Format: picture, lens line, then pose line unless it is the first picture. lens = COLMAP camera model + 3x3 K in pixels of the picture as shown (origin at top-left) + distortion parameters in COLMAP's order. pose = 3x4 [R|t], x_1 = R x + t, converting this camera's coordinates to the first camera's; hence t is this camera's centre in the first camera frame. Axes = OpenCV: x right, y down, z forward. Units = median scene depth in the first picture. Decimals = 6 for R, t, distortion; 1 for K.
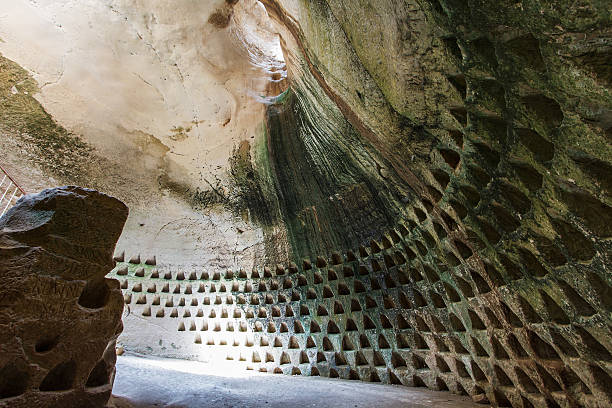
lens RADIAL K [[273.5, 0, 307.3], [0, 273.5, 207.0], [0, 0, 1]] dist [0.004129, -0.000970]
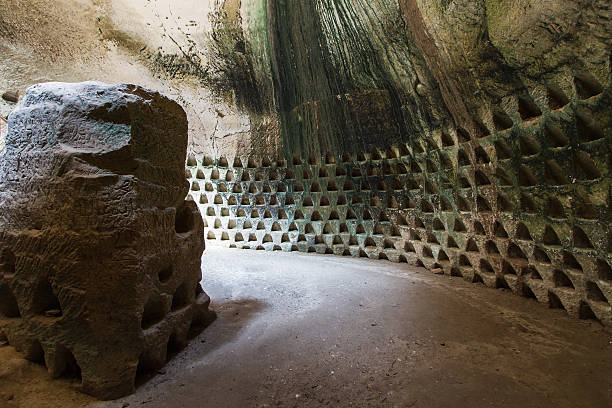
lens RADIAL K [[273.5, 0, 304.7], [0, 273.5, 205.1], [0, 0, 1]] dist [0.004129, -0.000970]
pose [[0.951785, 0.015031, 0.306398, -0.316236], [-0.150819, 0.892680, 0.424707, -0.082885], [-0.267131, -0.450440, 0.851906, 0.062445]]
